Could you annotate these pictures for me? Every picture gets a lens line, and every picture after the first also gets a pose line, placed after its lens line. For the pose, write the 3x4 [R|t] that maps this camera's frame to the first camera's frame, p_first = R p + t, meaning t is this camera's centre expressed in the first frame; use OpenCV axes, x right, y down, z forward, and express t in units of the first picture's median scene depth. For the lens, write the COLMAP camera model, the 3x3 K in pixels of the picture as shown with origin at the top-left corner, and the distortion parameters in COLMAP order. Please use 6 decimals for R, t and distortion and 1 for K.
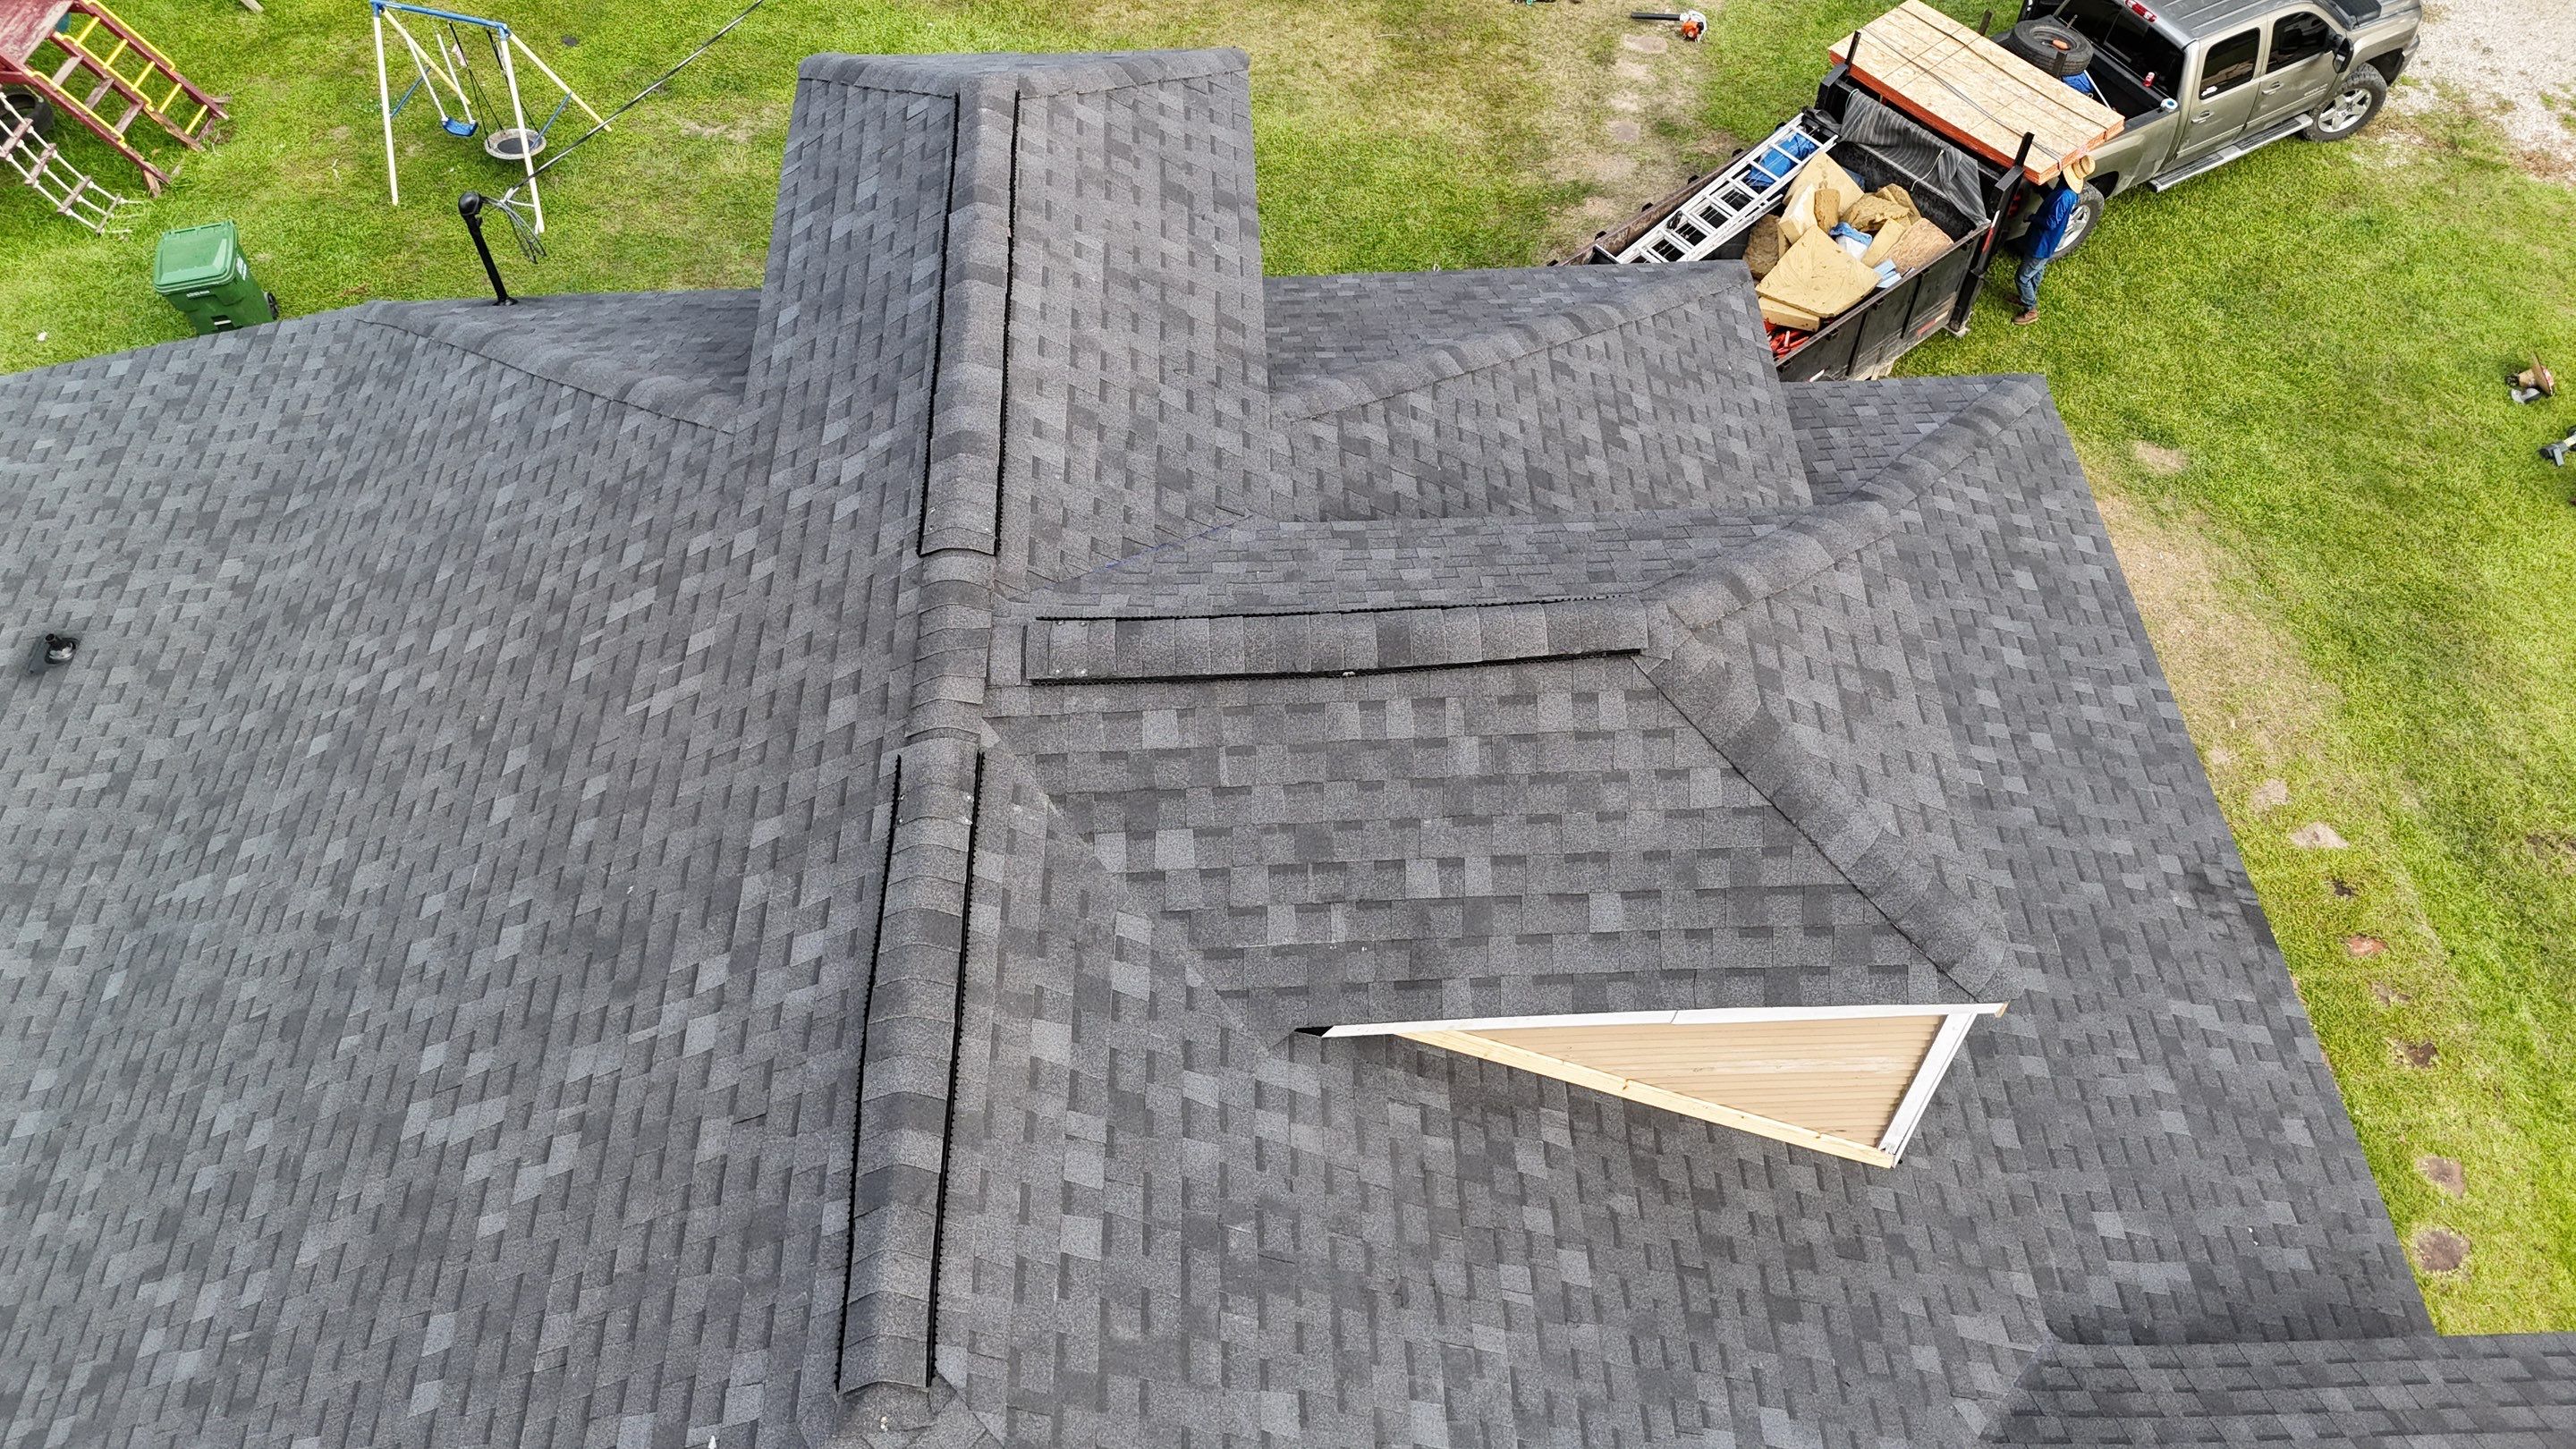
lens RADIAL K [[1895.1, 0, 1284.8], [0, 1895.1, 716.9], [0, 0, 1]] dist [0.071973, -0.065398]
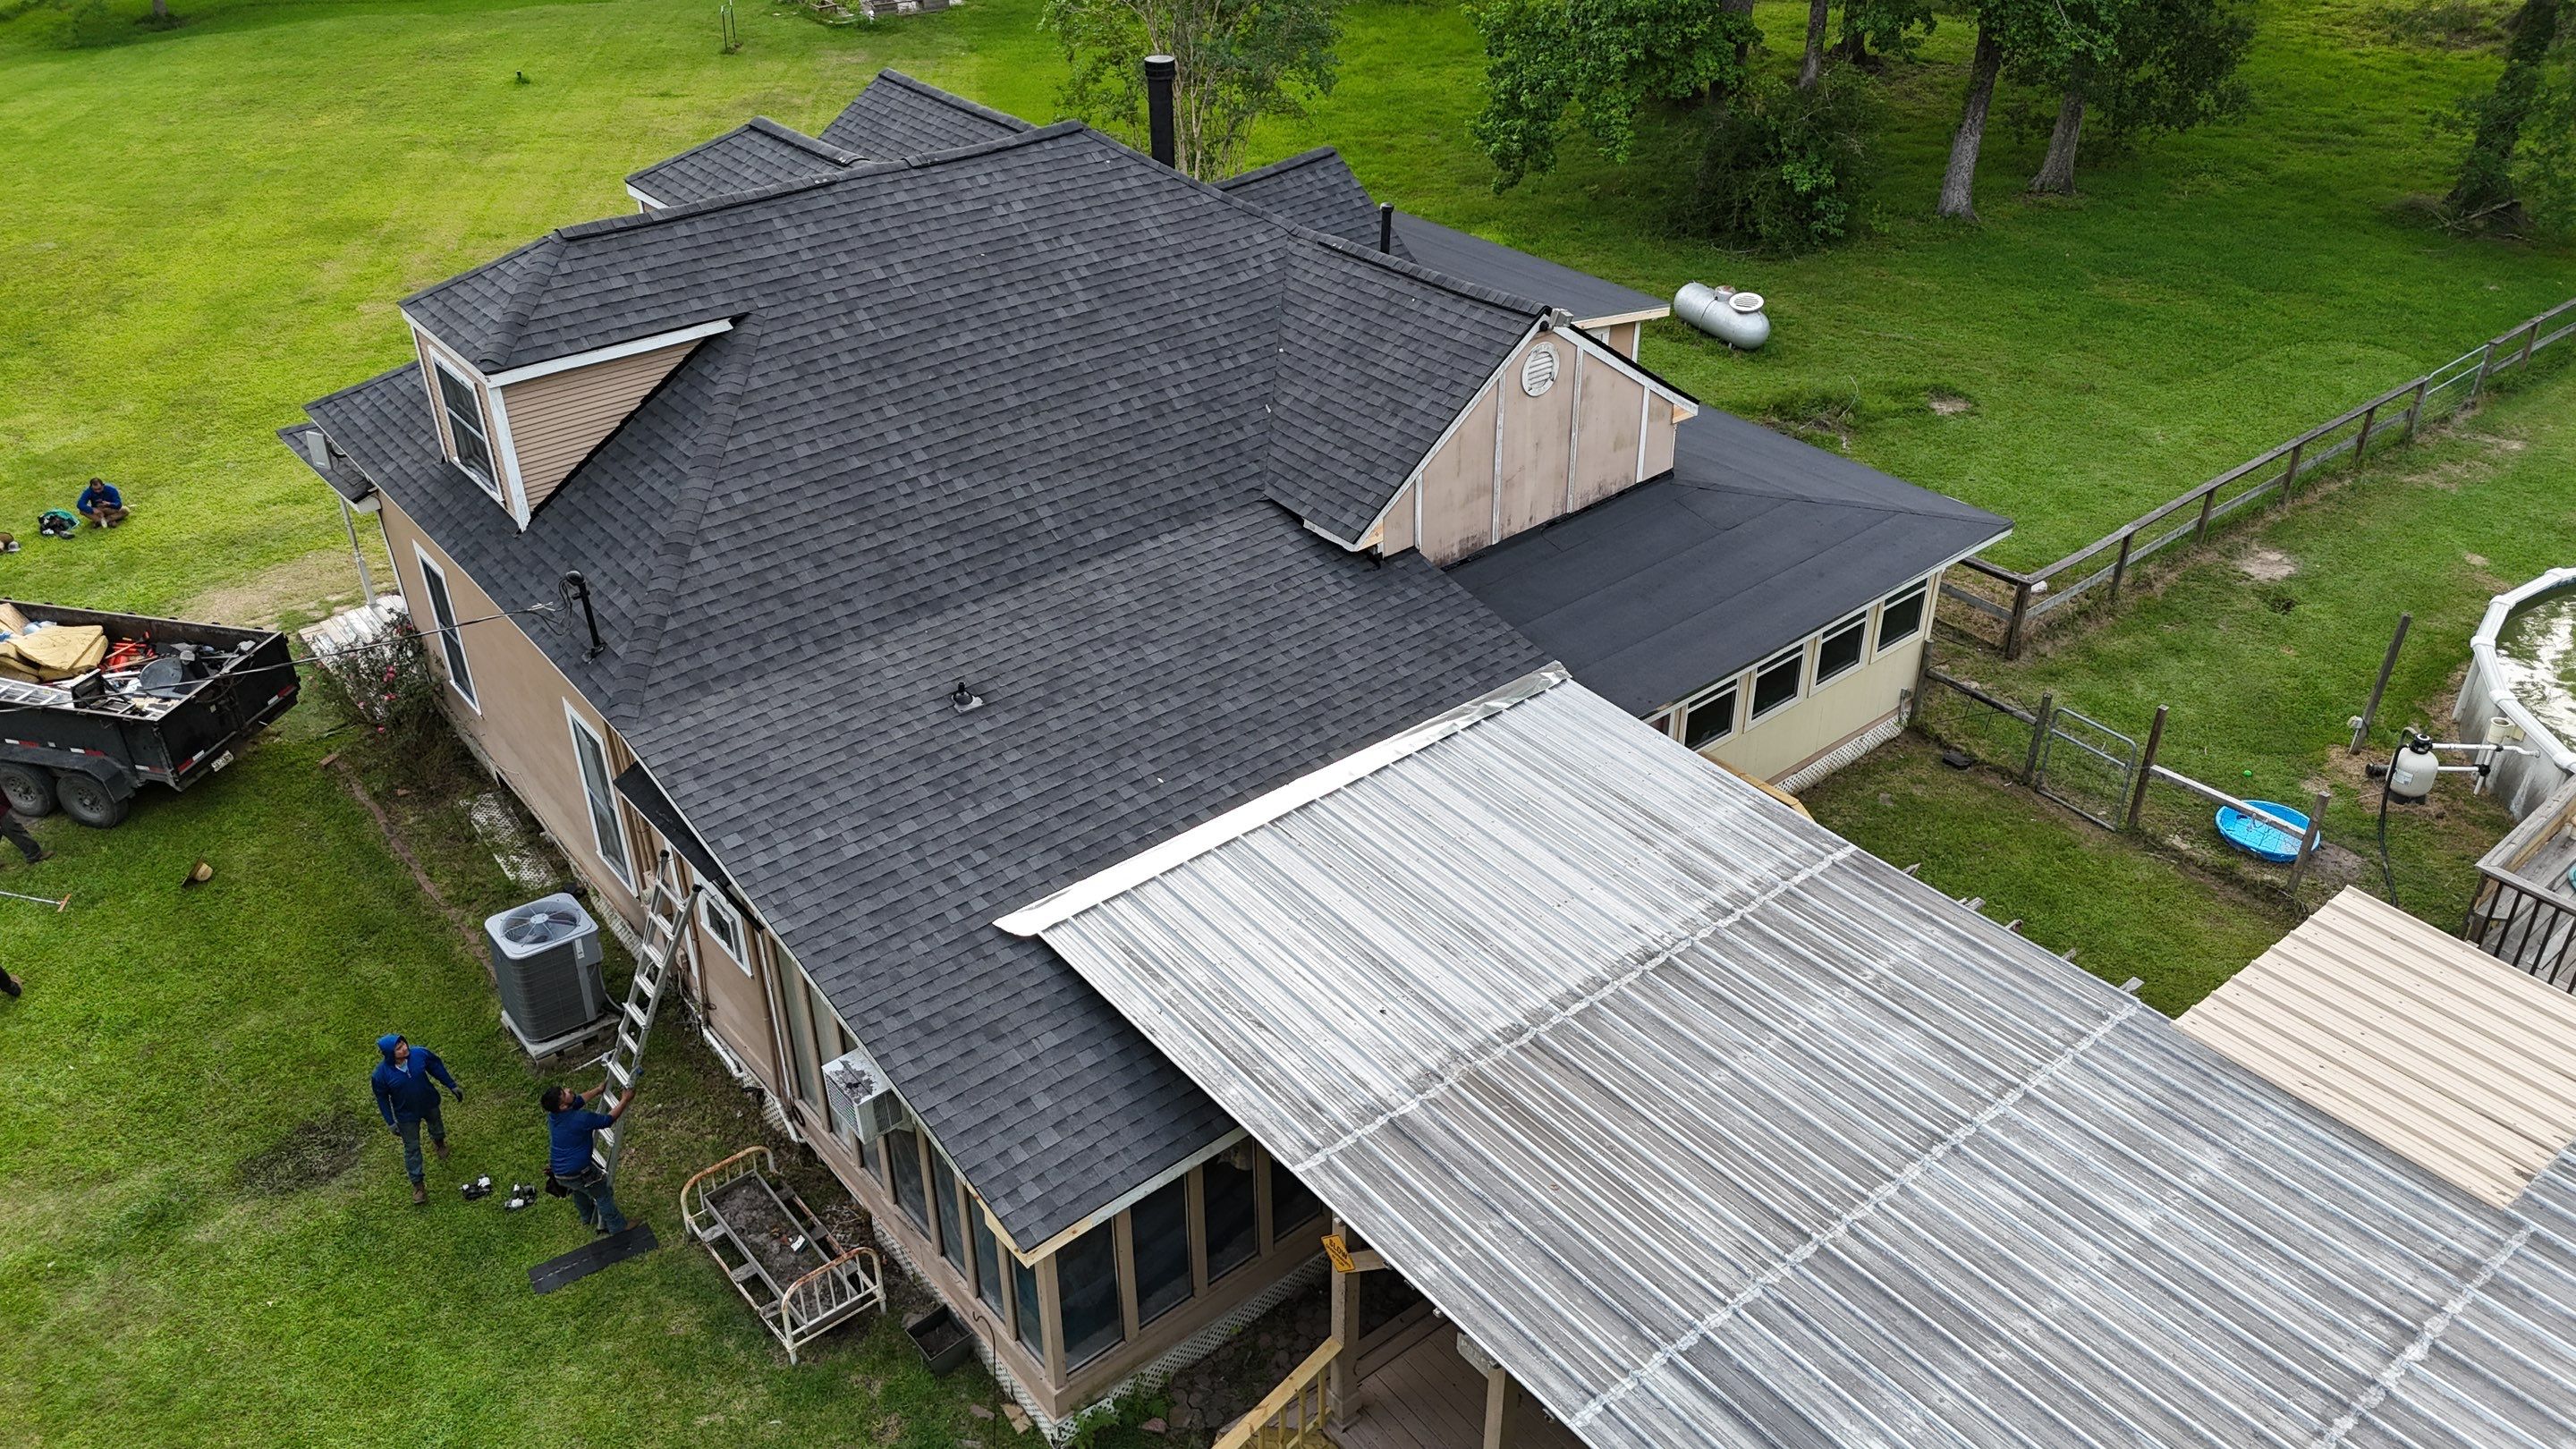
lens RADIAL K [[1880.6, 0, 1286.7], [0, 1880.6, 734.0], [0, 0, 1]] dist [0.085956, -0.080947]
pose [[-0.609346, -0.413778, 0.676377, -2.642793], [0.641488, 0.244116, 0.727255, -1.399100], [-0.466036, 0.877038, 0.116682, 1.024419]]
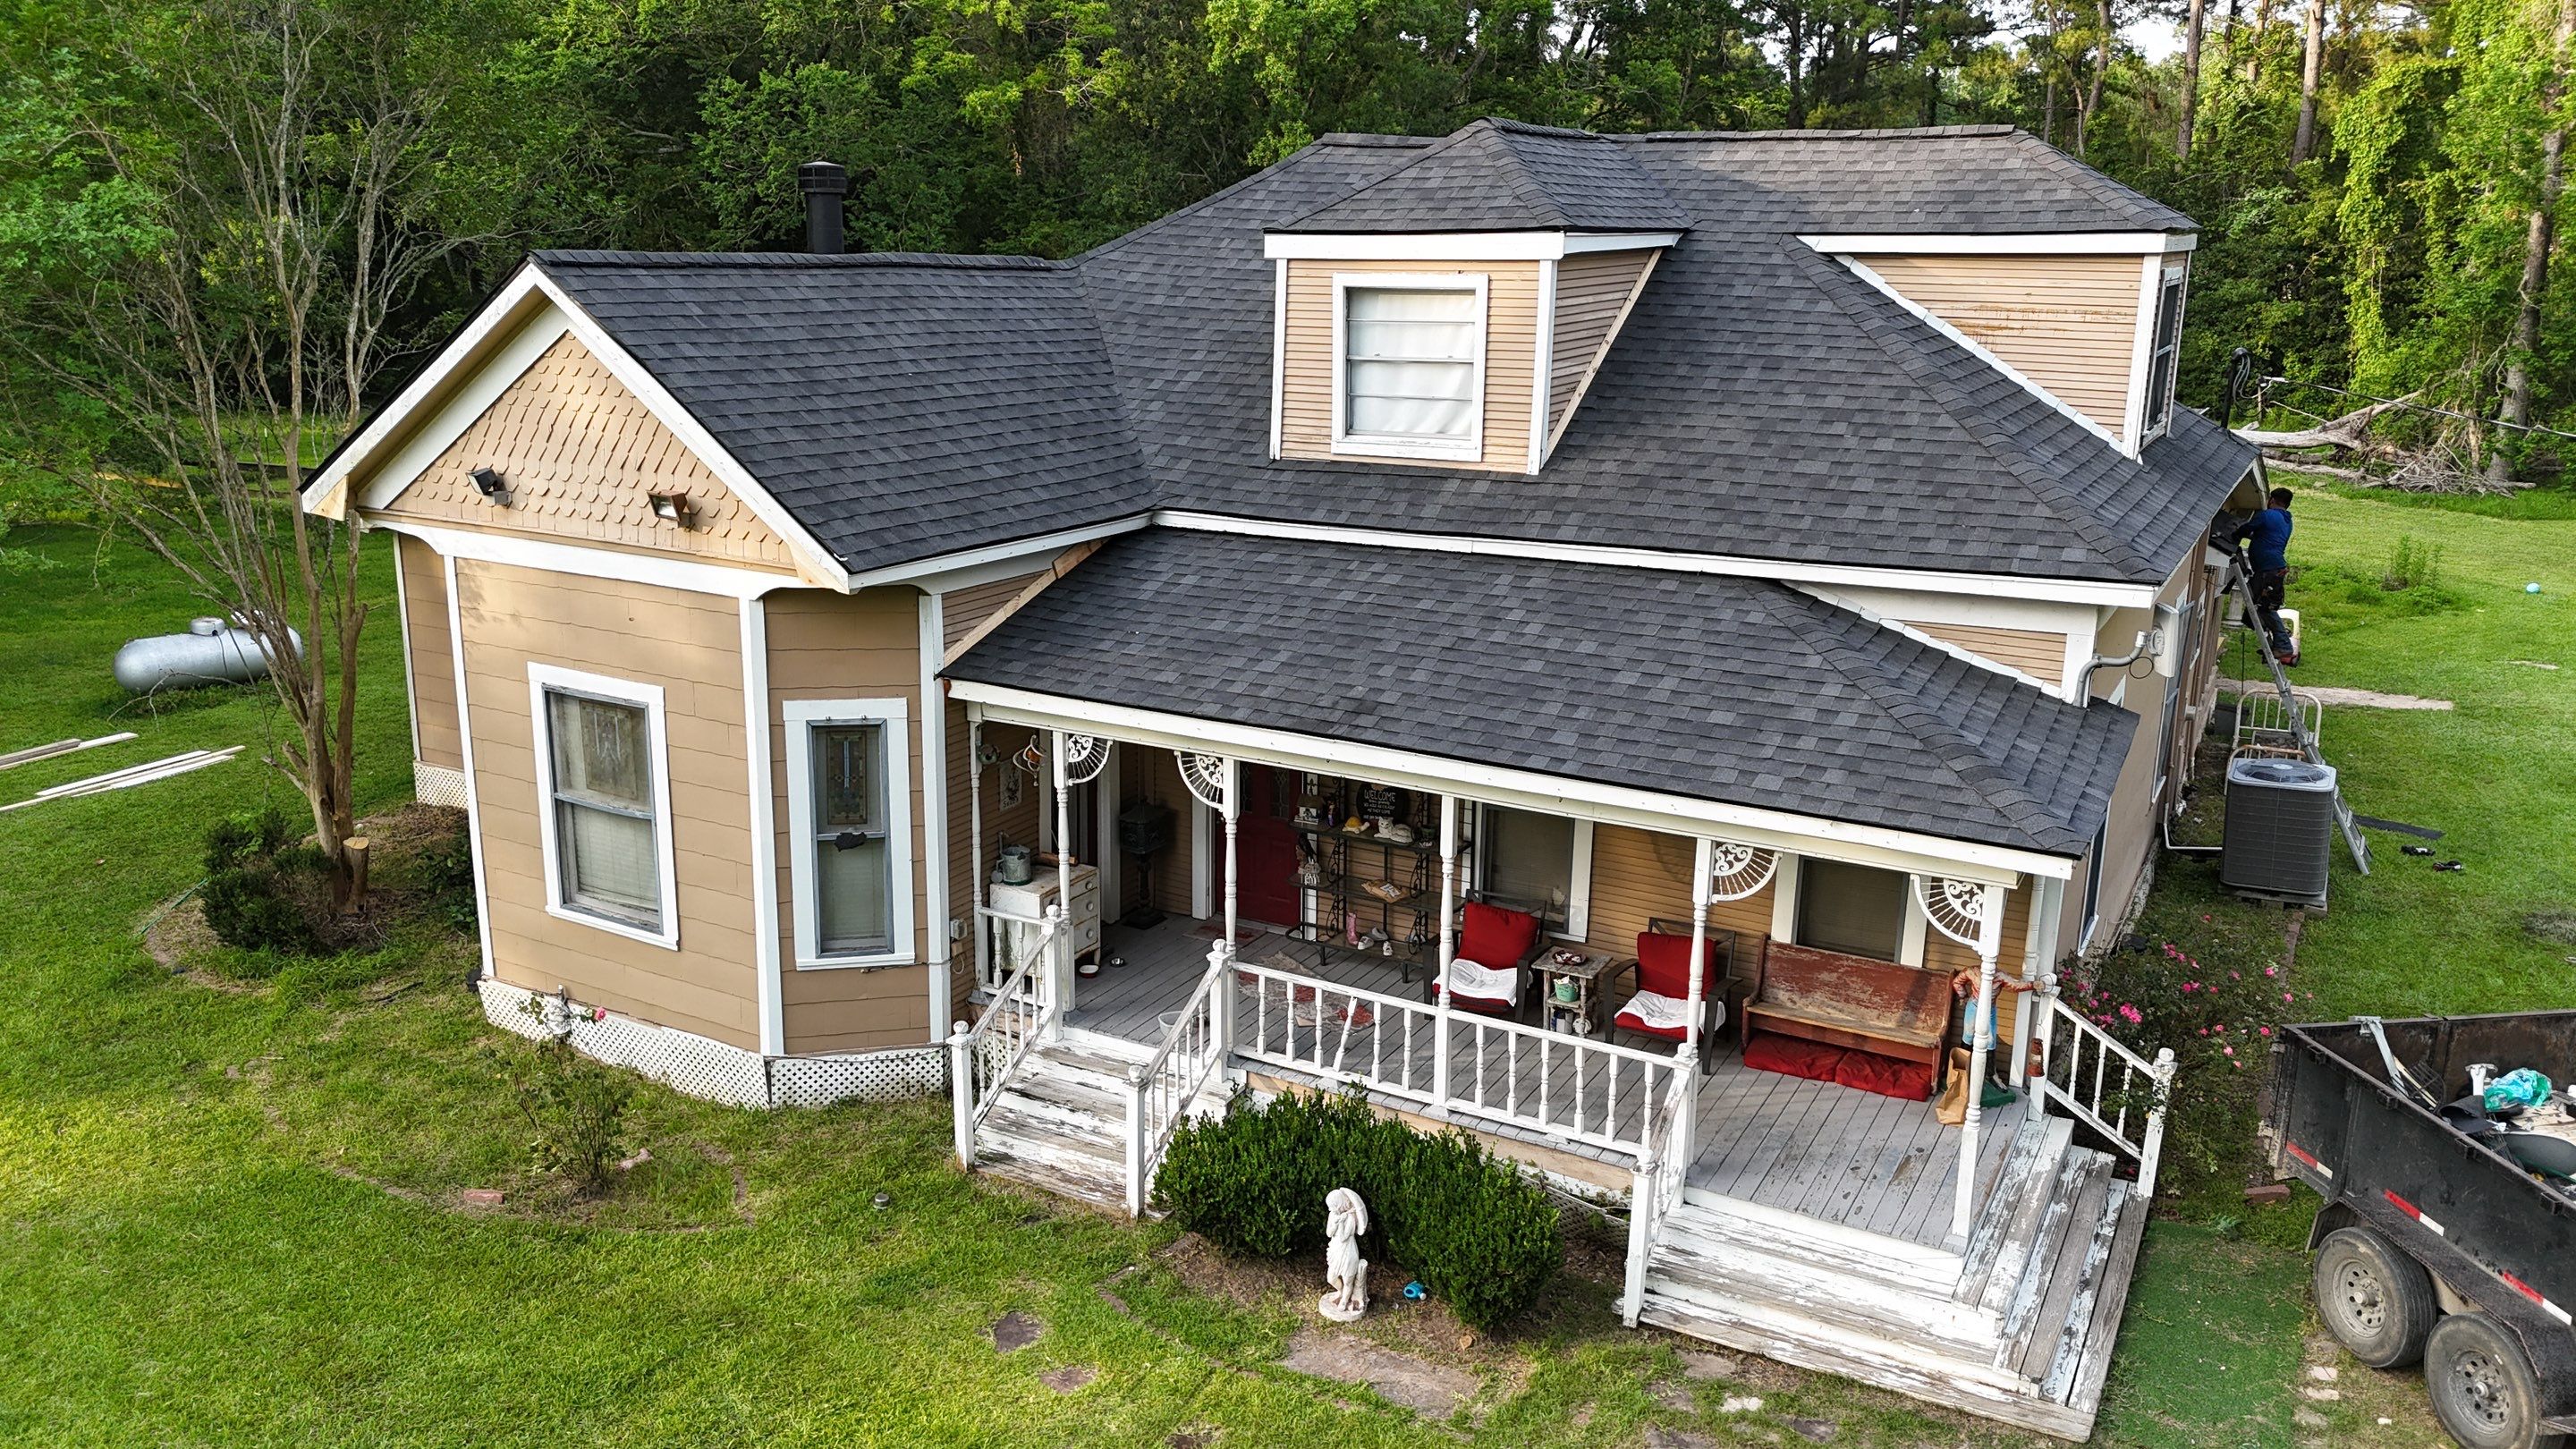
lens RADIAL K [[1892.6, 0, 1288.0], [0, 1892.6, 724.5], [0, 0, 1]] dist [0.083631, -0.092760]
pose [[-0.515671, 0.217759, -0.828652, 1.973974], [-0.690761, 0.466520, 0.552457, -0.681785], [0.506885, 0.857286, -0.090151, 1.502087]]
